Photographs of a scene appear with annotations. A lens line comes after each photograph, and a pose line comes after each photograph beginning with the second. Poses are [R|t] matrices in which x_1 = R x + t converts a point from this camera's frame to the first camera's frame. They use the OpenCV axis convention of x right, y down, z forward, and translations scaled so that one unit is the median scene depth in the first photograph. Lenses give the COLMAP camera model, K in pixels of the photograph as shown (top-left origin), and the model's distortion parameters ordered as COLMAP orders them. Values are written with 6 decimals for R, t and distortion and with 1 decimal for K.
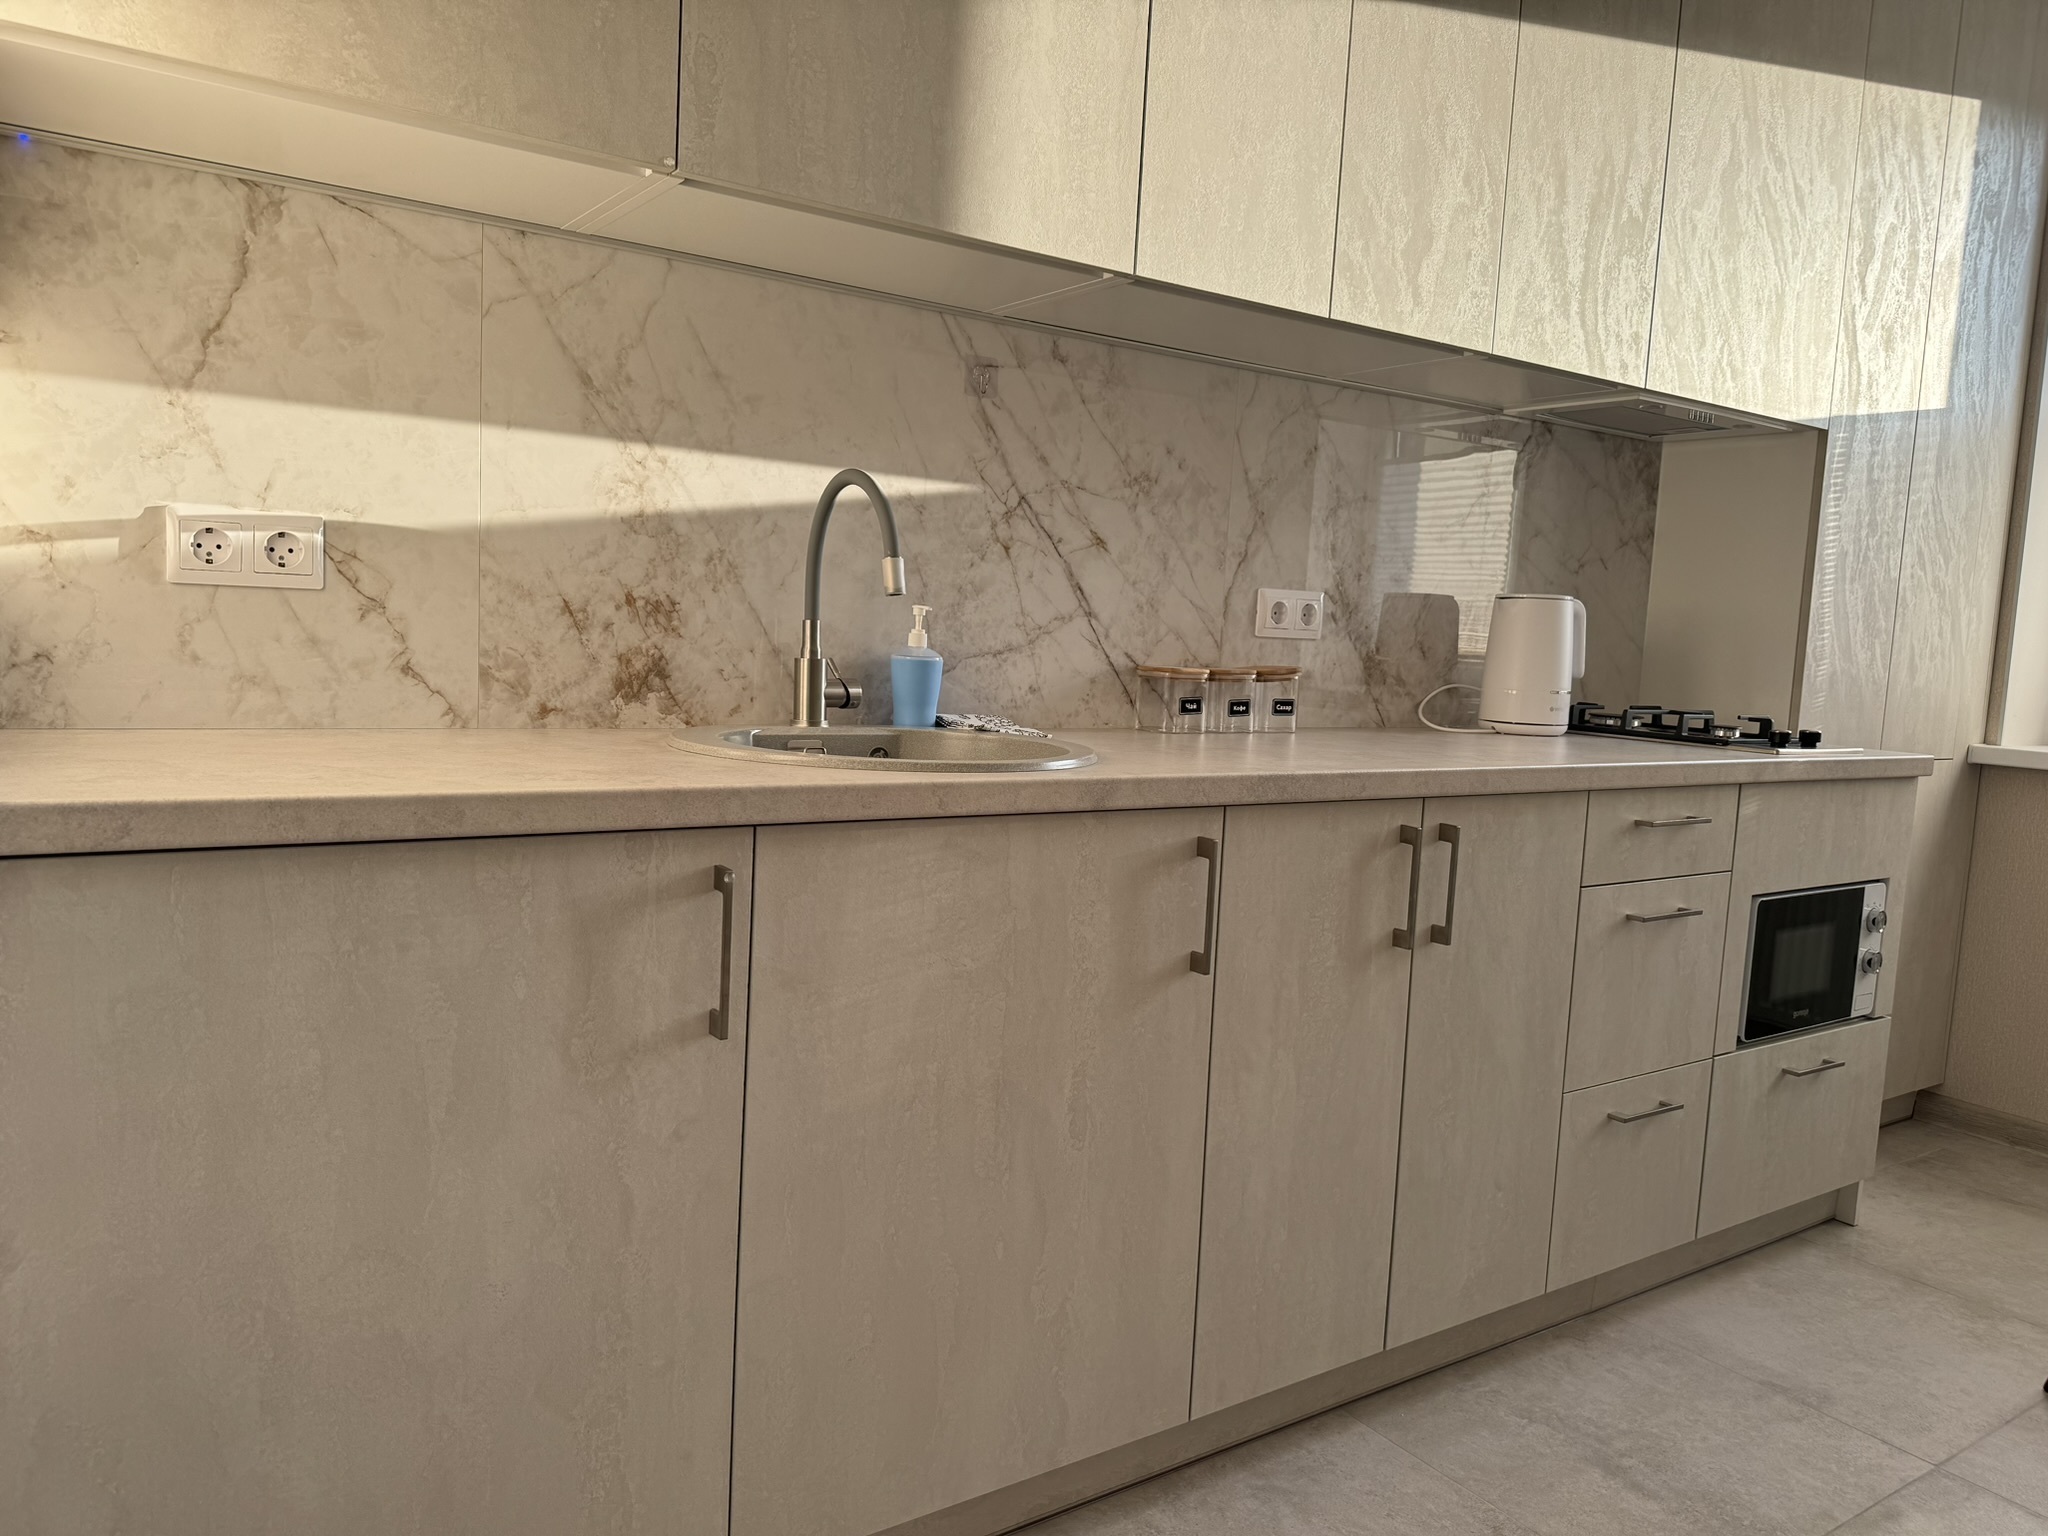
lens RADIAL K [[1438.1, 0, 1008.4], [0, 1438.1, 776.0], [0, 0, 1]] dist [0.042537, -0.057729]
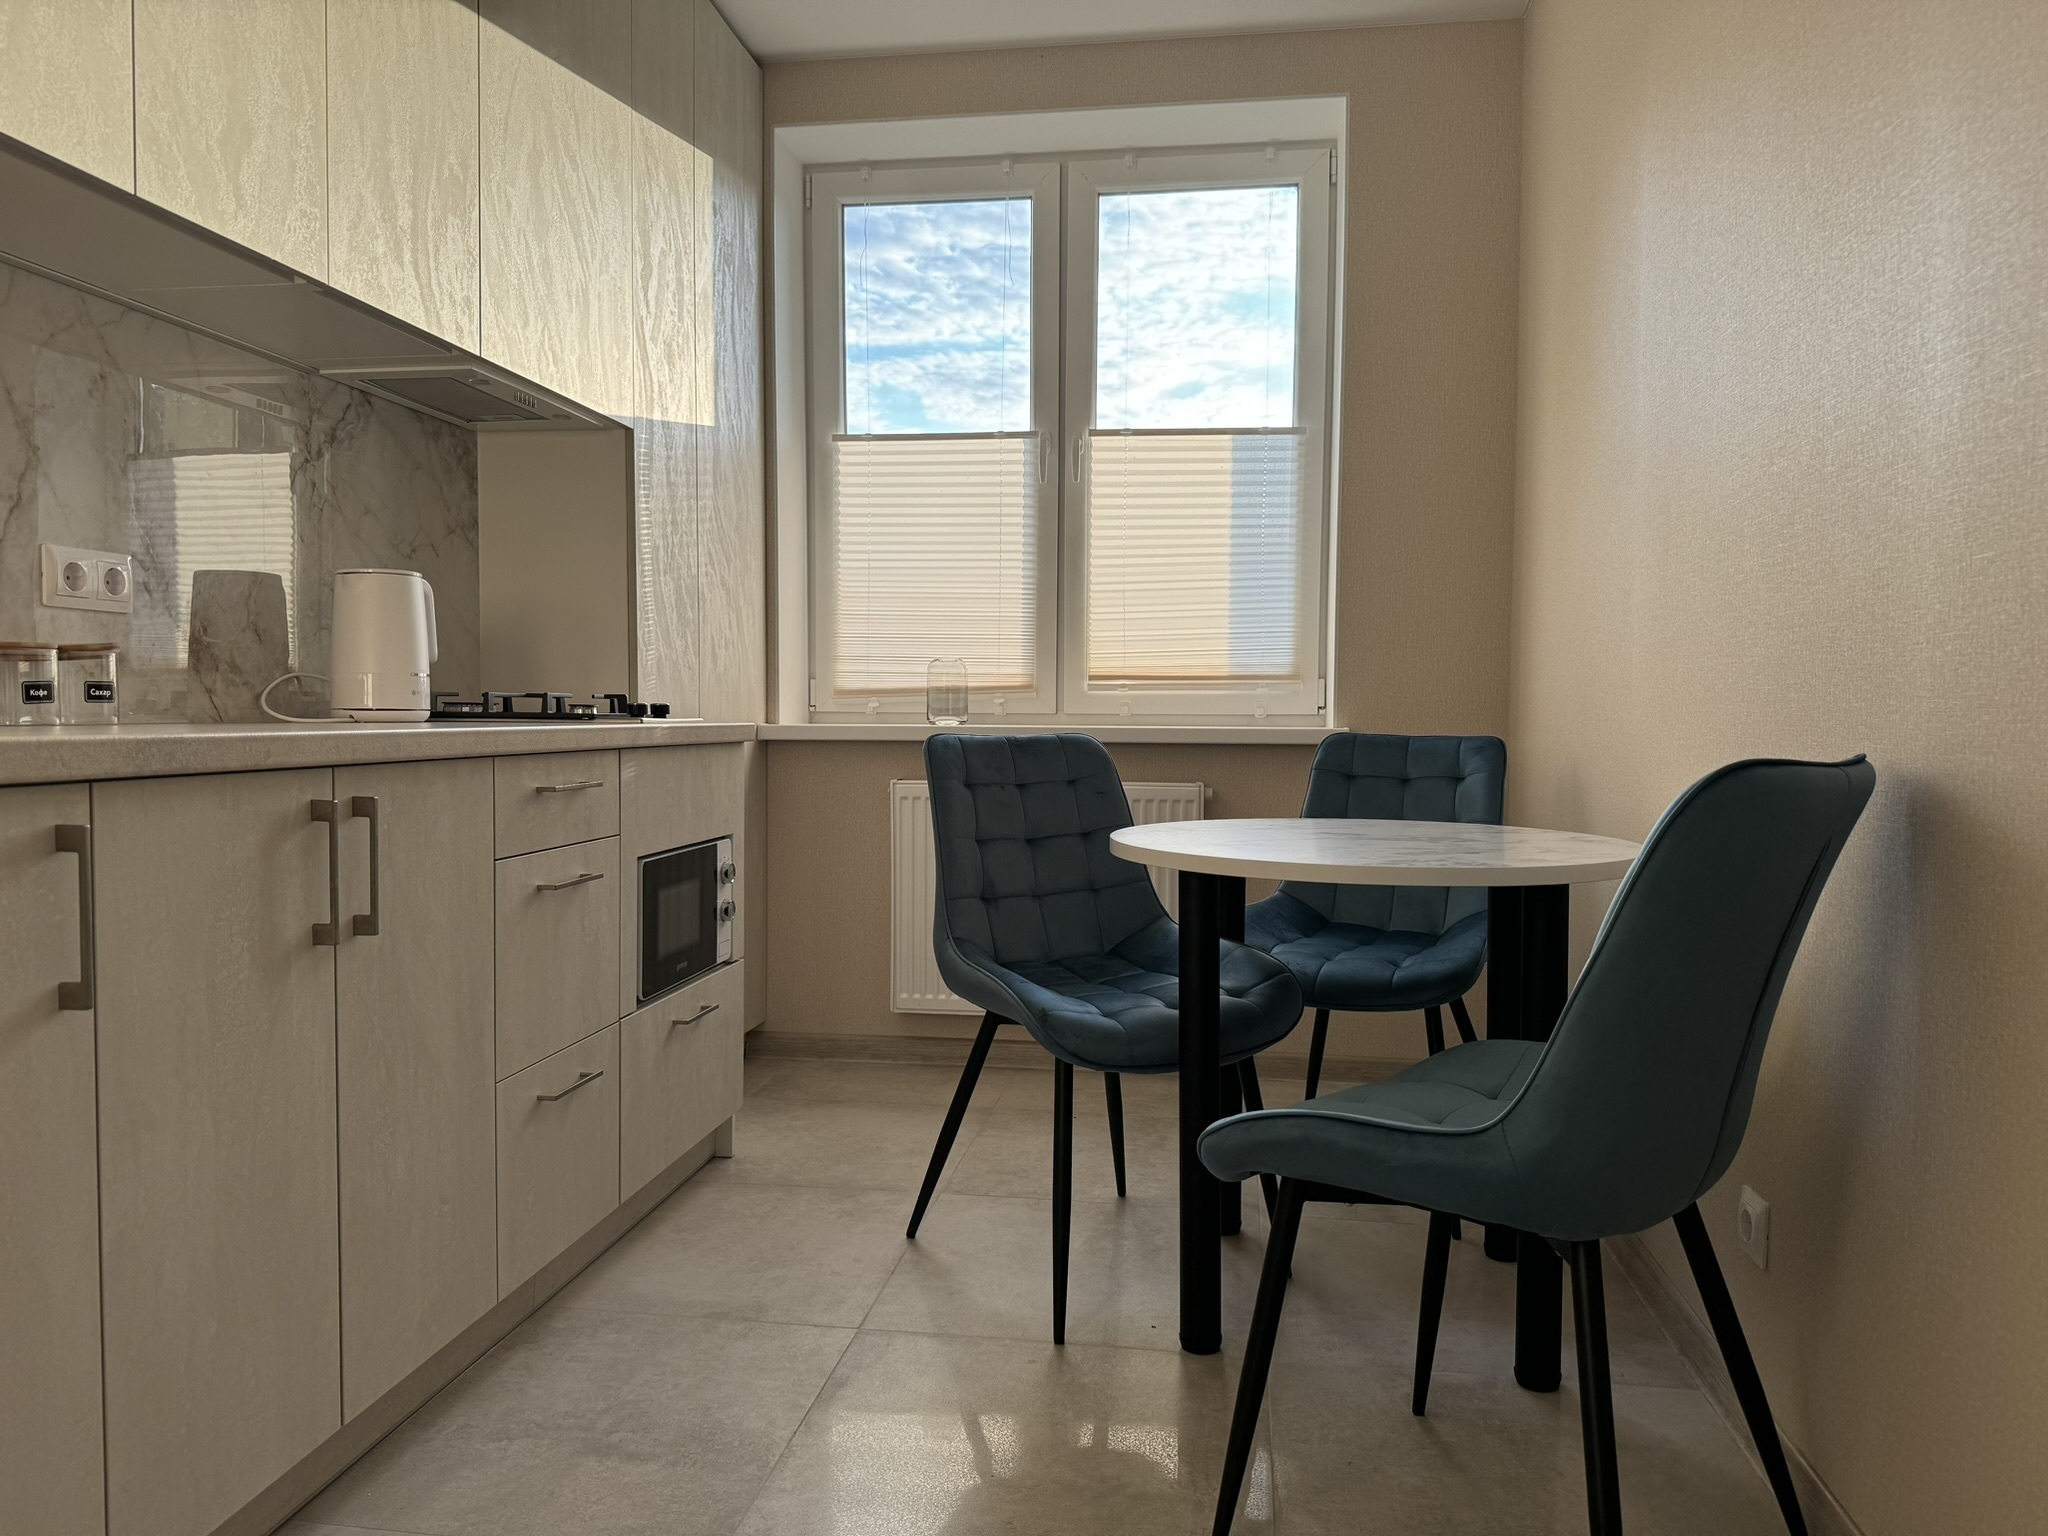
lens RADIAL K [[1438.1, 0, 1011.4], [0, 1438.1, 780.7], [0, 0, 1]] dist [0.042537, -0.057729]
pose [[0.680052, -0.078440, 0.728956, -0.053056], [0.102749, 0.994645, 0.011174, 0.044055], [-0.725929, 0.067301, 0.684469, 0.095649]]
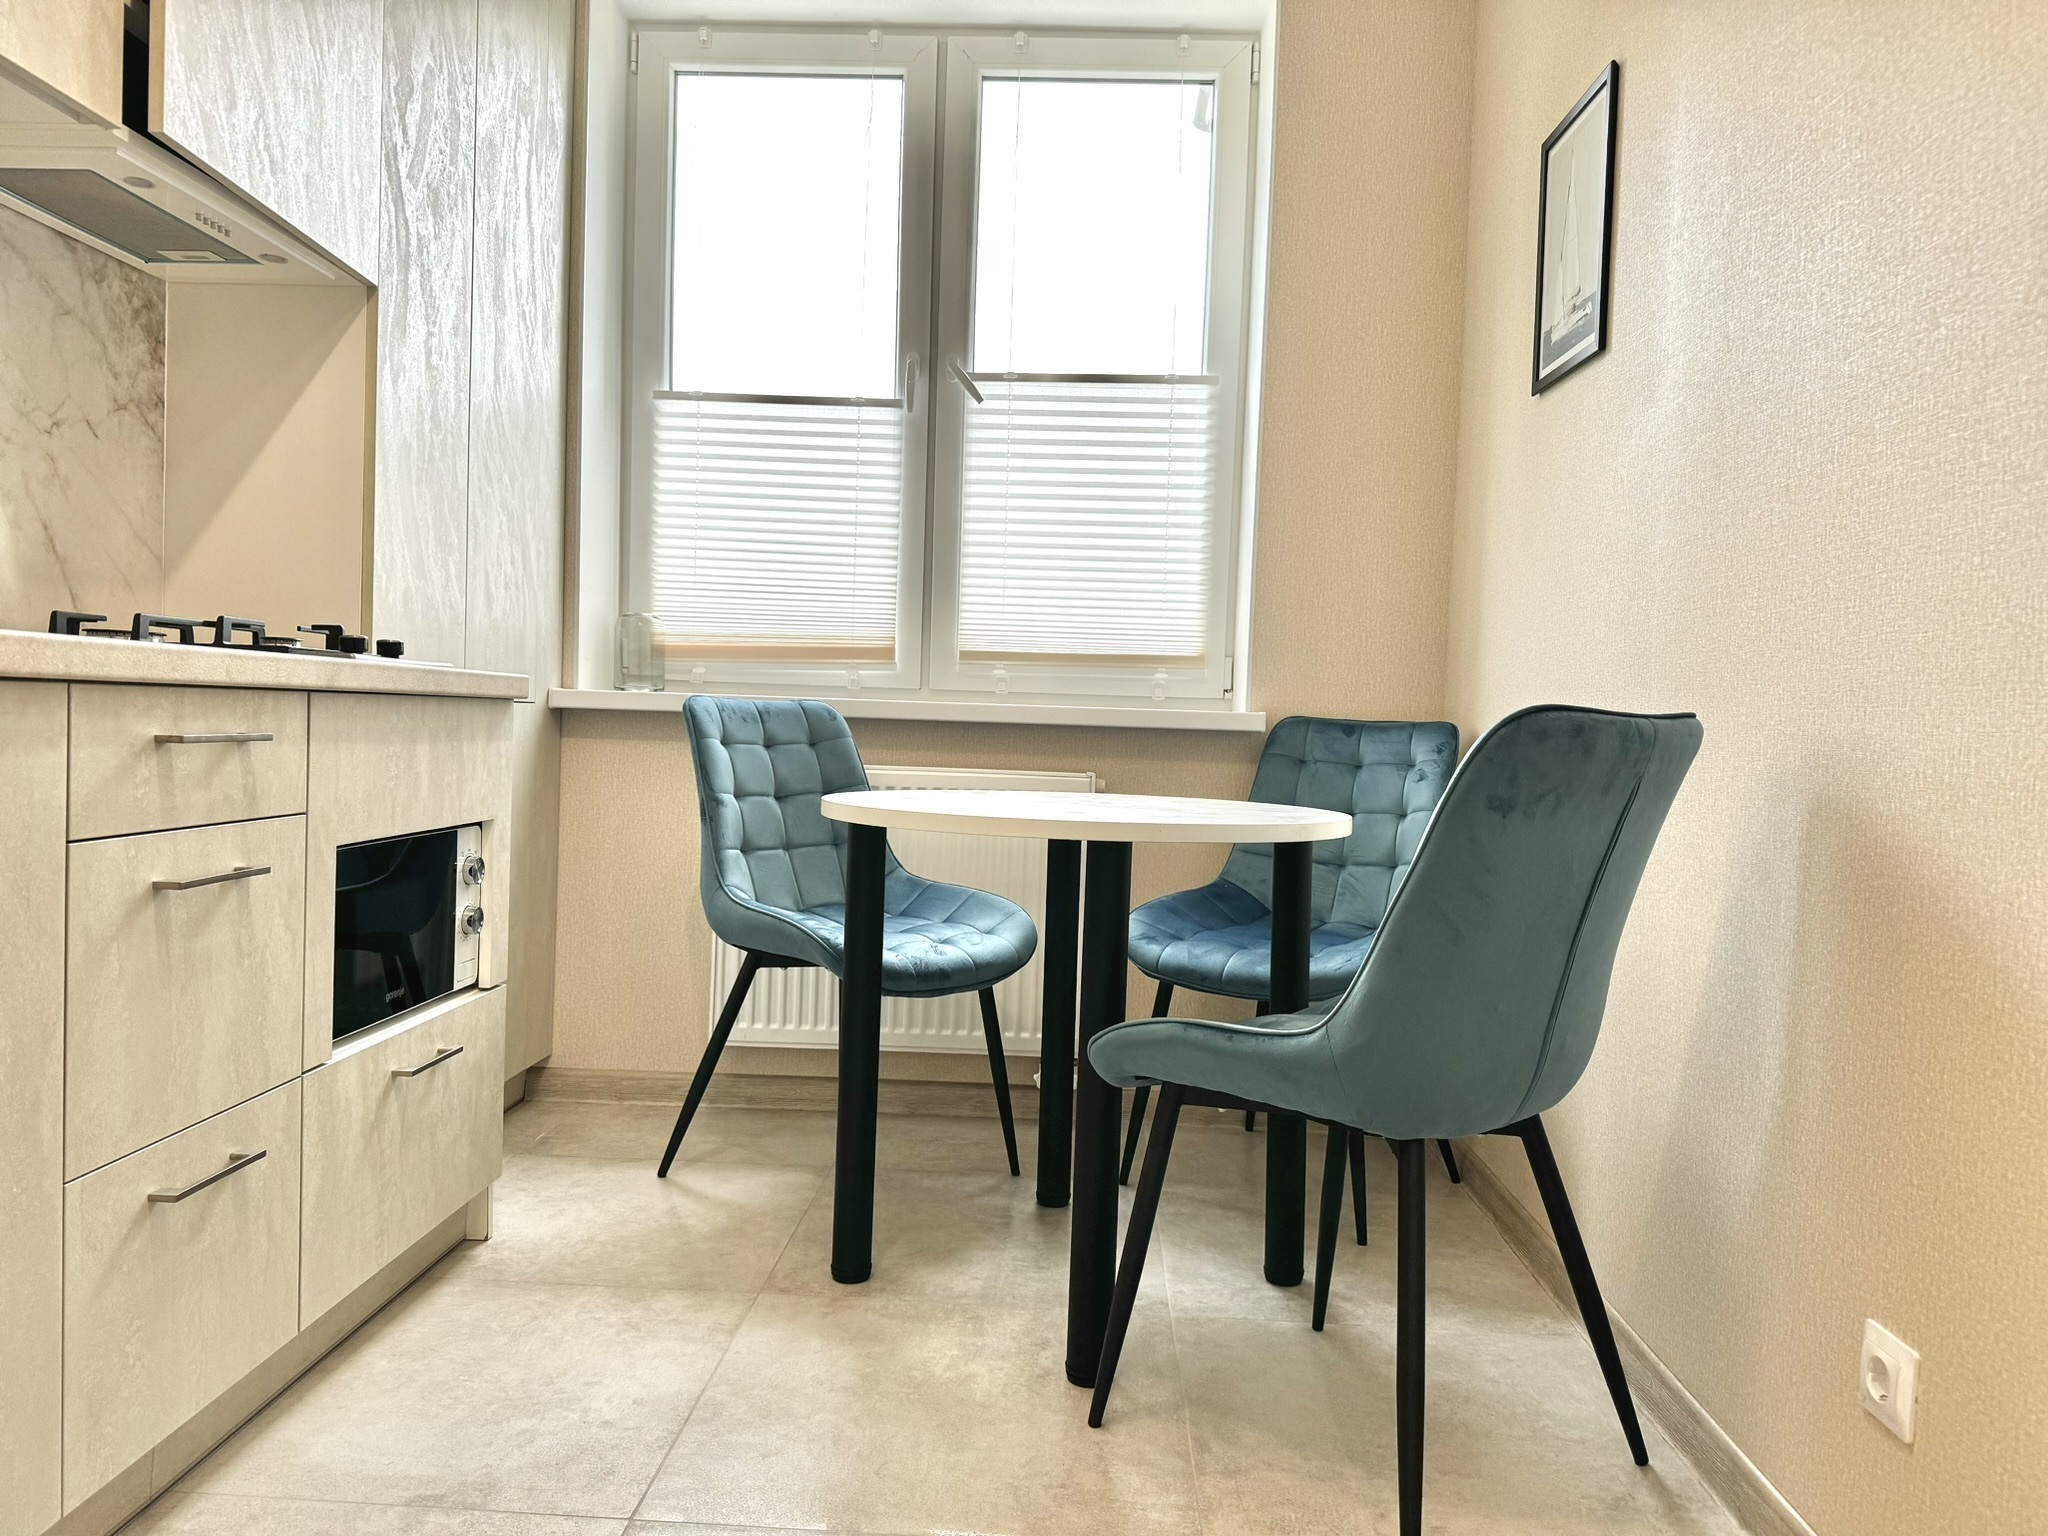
lens RADIAL K [[1438.1, 0, 1031.7], [0, 1438.1, 767.0], [0, 0, 1]] dist [0.042537, -0.057729]
pose [[0.589957, -0.052750, 0.805709, 0.128658], [0.077849, 0.996931, 0.008267, 0.064270], [-0.803673, 0.057847, 0.592253, 0.274363]]
